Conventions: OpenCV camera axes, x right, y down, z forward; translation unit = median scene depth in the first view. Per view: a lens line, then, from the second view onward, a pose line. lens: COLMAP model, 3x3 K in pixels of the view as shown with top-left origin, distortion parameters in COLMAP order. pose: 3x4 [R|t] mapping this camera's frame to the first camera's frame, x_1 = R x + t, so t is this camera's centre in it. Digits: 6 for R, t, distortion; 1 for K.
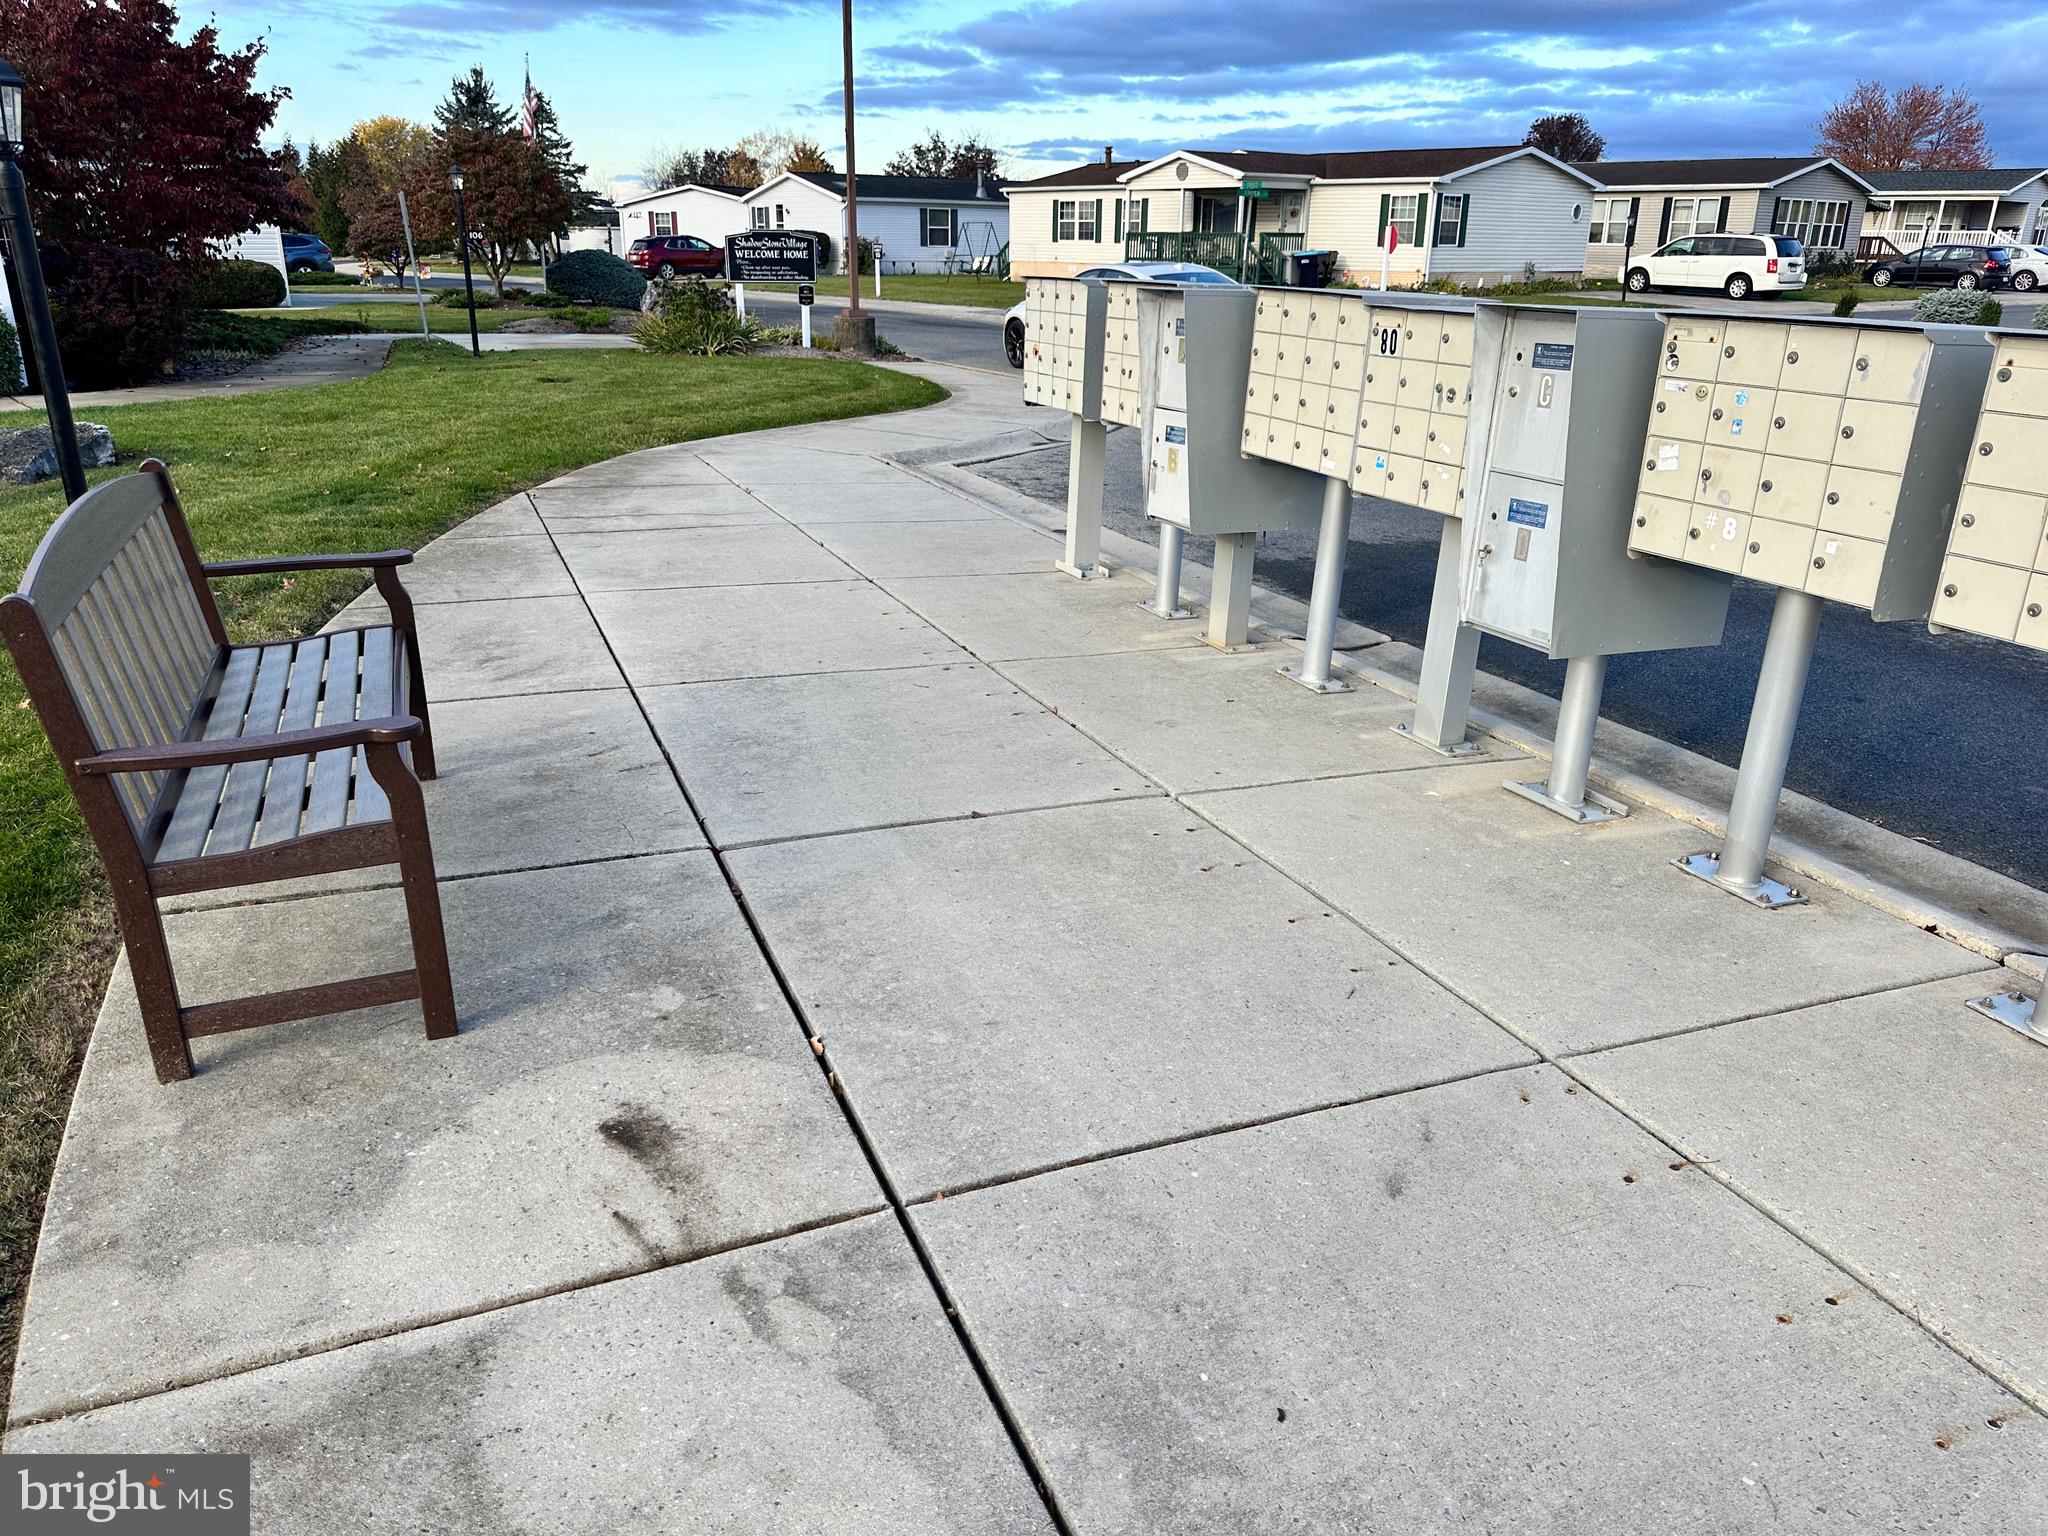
lens RADIAL K [[1403.4, 0, 1022.5], [0, 1403.4, 771.9], [0, 0, 1]] dist [-0.007229, -0.003960]
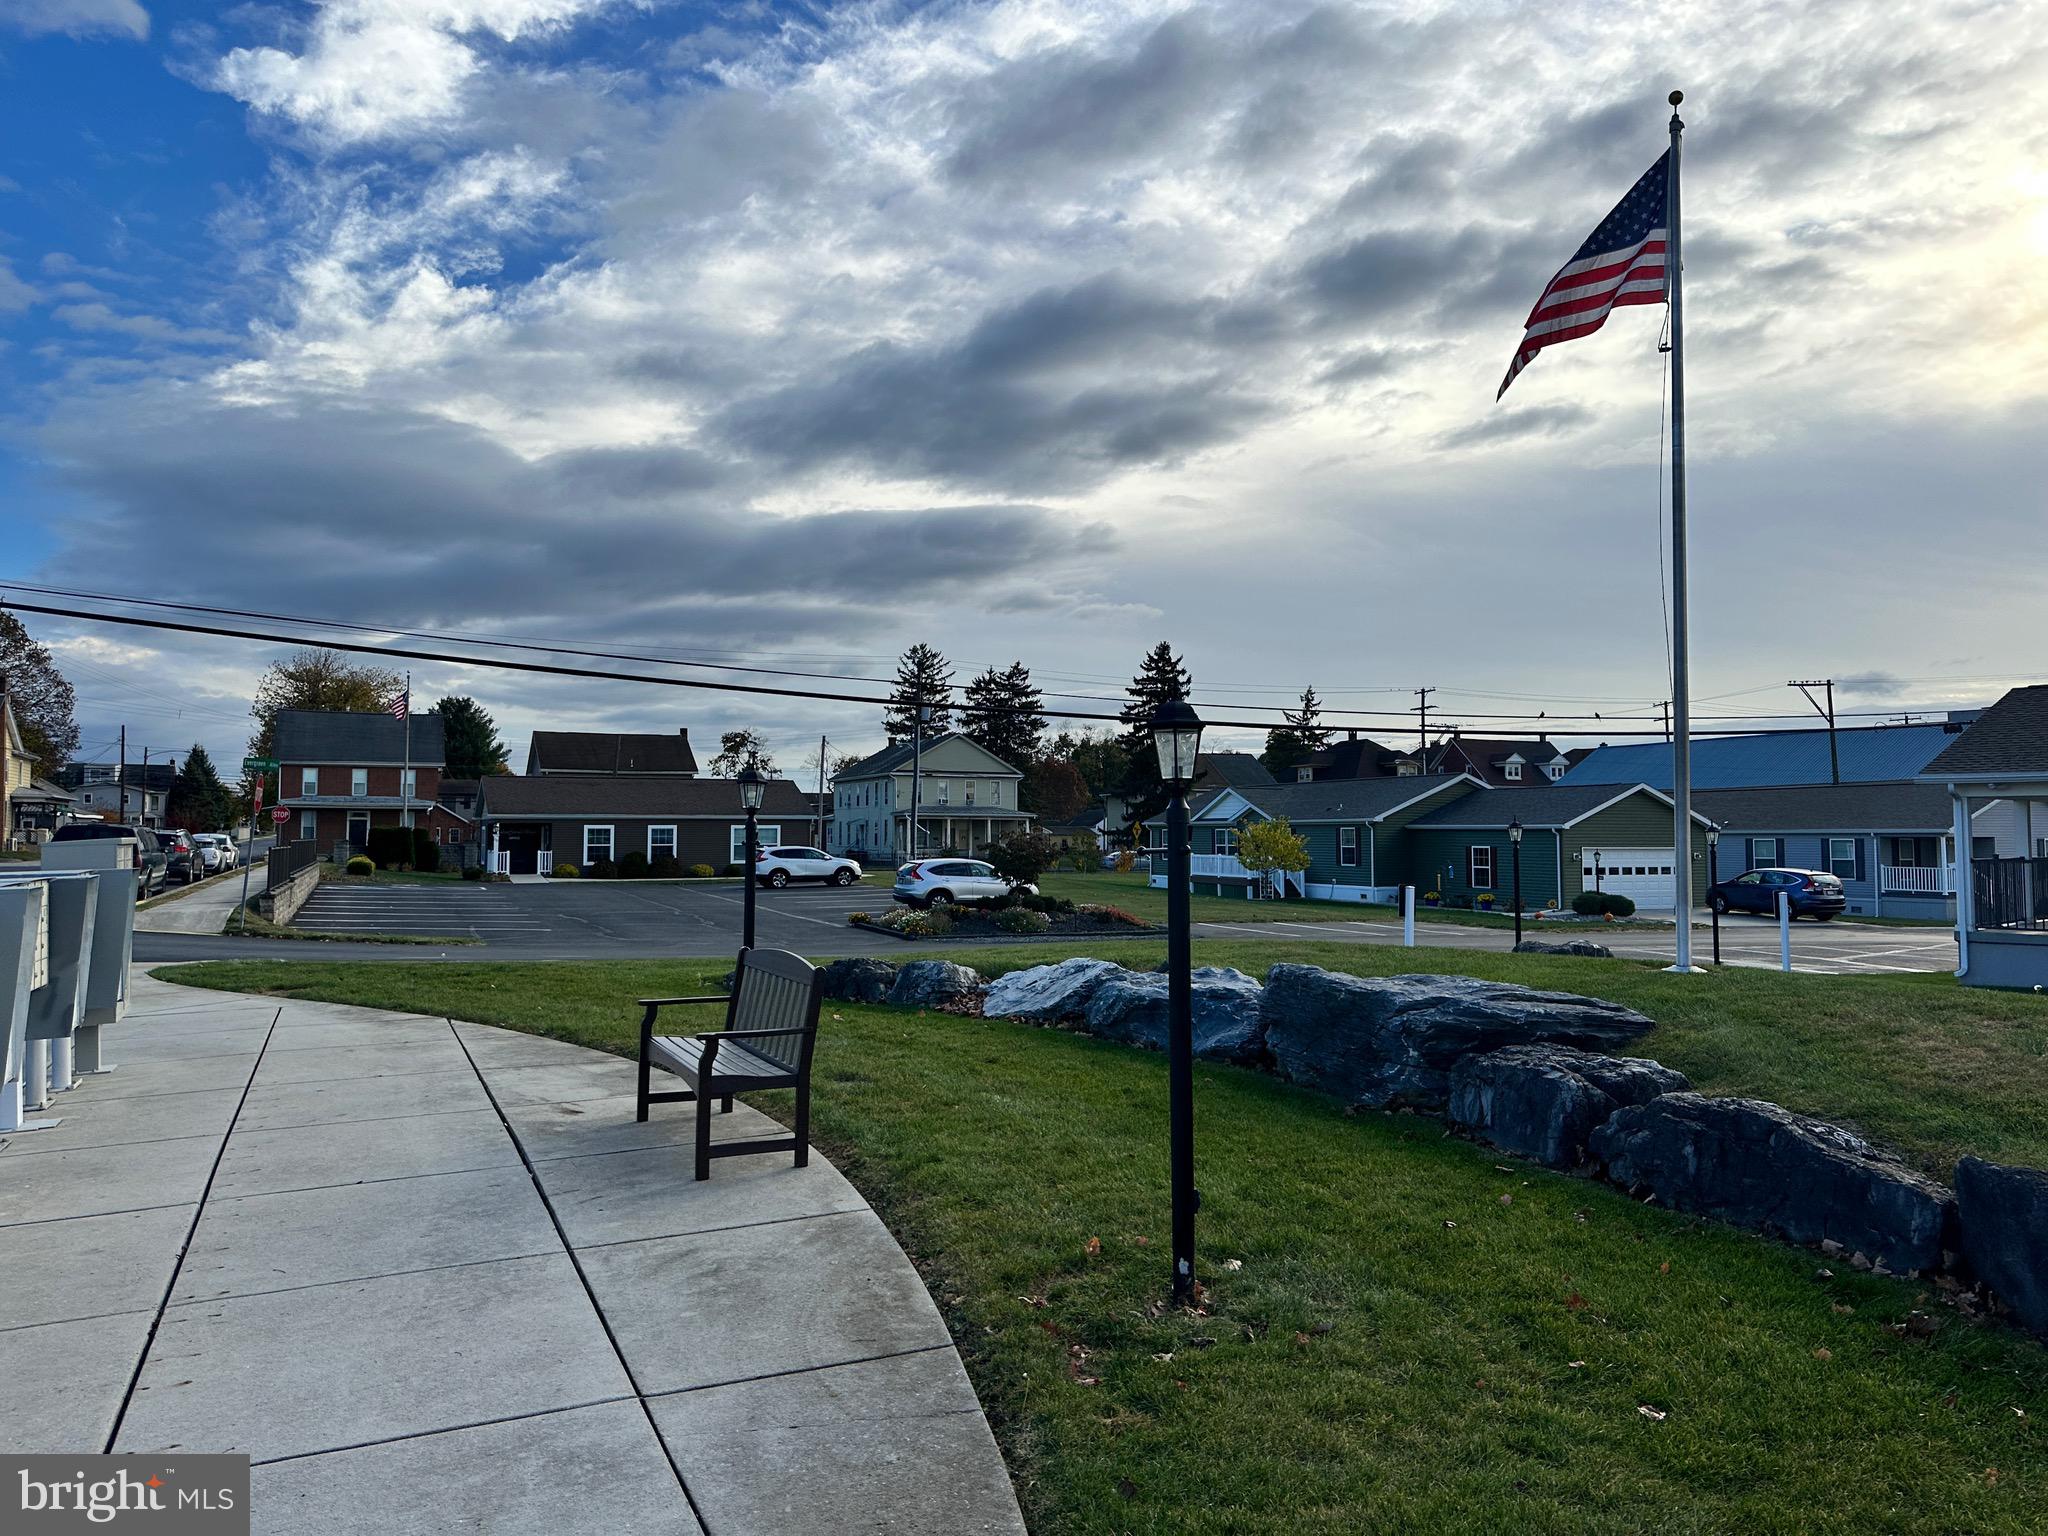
lens RADIAL K [[1403.4, 0, 1023.5], [0, 1403.4, 767.2], [0, 0, 1]] dist [-0.007229, -0.003960]
pose [[-0.998506, -0.032618, -0.043850, -0.545102], [-0.044473, 0.951291, 0.305070, -0.730456], [0.031763, 0.306564, -0.951320, 1.841924]]
